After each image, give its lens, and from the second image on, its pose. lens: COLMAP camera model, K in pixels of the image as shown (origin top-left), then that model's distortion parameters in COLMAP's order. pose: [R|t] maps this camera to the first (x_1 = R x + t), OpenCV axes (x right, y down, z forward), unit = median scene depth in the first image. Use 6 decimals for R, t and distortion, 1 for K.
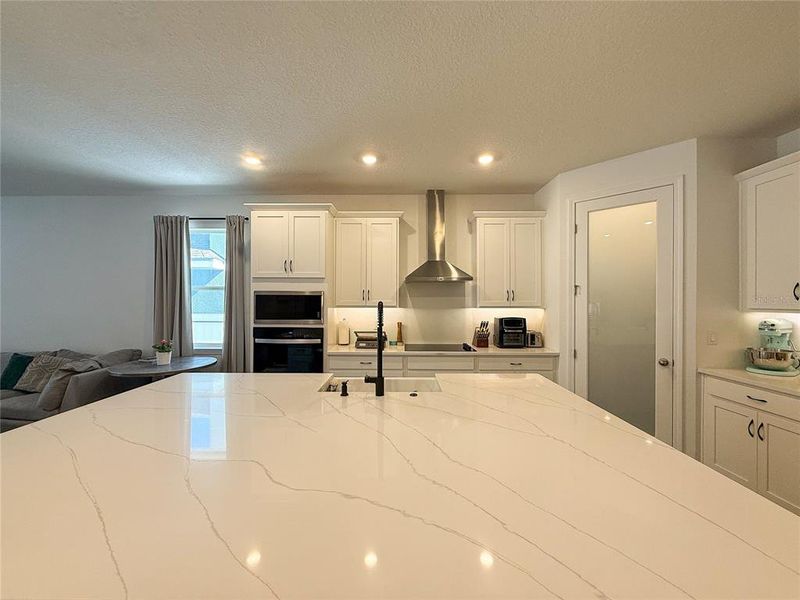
lens RADIAL K [[320.0, 0, 398.8], [0, 320.0, 299.3], [0, 0, 1]] dist [0.000318, 0.000277]
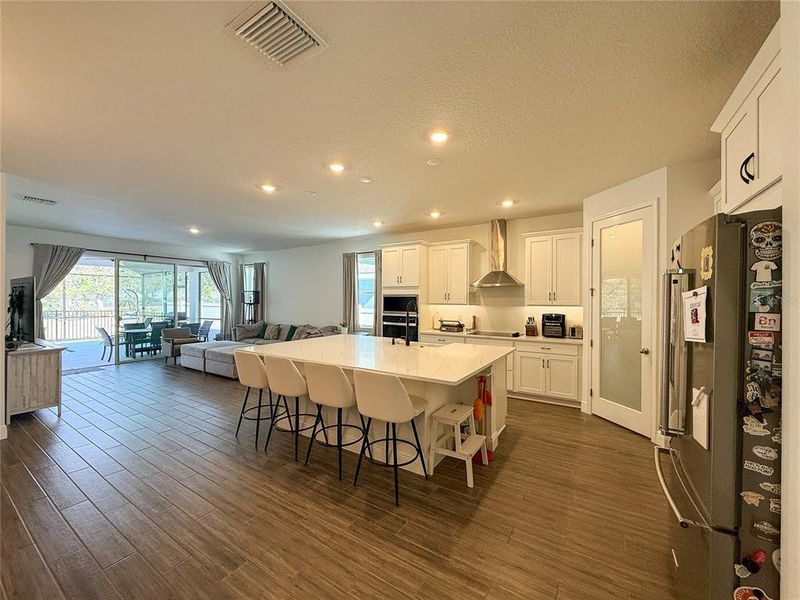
lens RADIAL K [[320.0, 0, 400.6], [0, 320.0, 299.3], [0, 0, 1]] dist [0.000318, 0.000277]
pose [[0.850916, 0.001115, -0.525300, 0.512760], [-0.000504, 0.999999, 0.001307, -0.001848], [0.525301, -0.000847, 0.850916, -0.408355]]
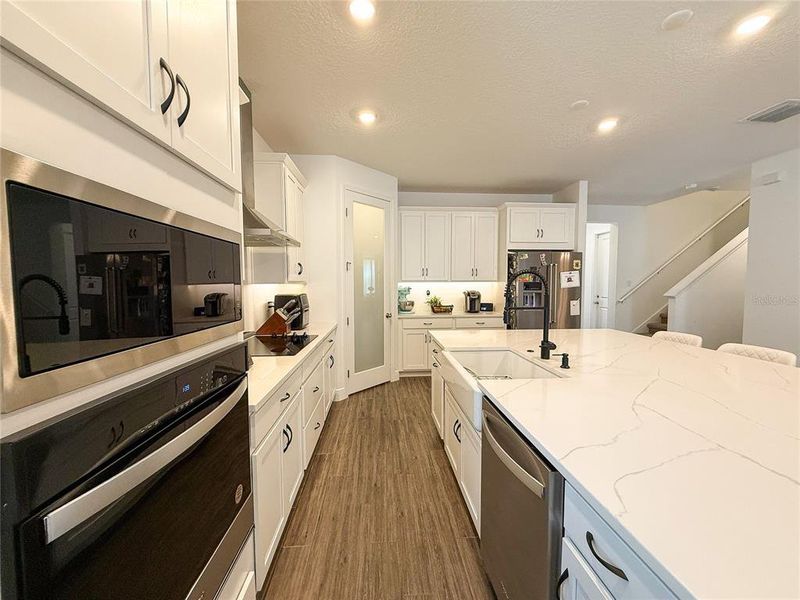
lens RADIAL K [[320.0, 0, 392.6], [0, 320.0, 299.8], [0, 0, 1]] dist [0.000318, 0.000277]
pose [[-0.051934, -0.057525, 0.996992, -0.556635], [0.001437, 0.998334, 0.057677, 0.022013], [-0.998649, 0.004429, -0.051765, 0.807256]]
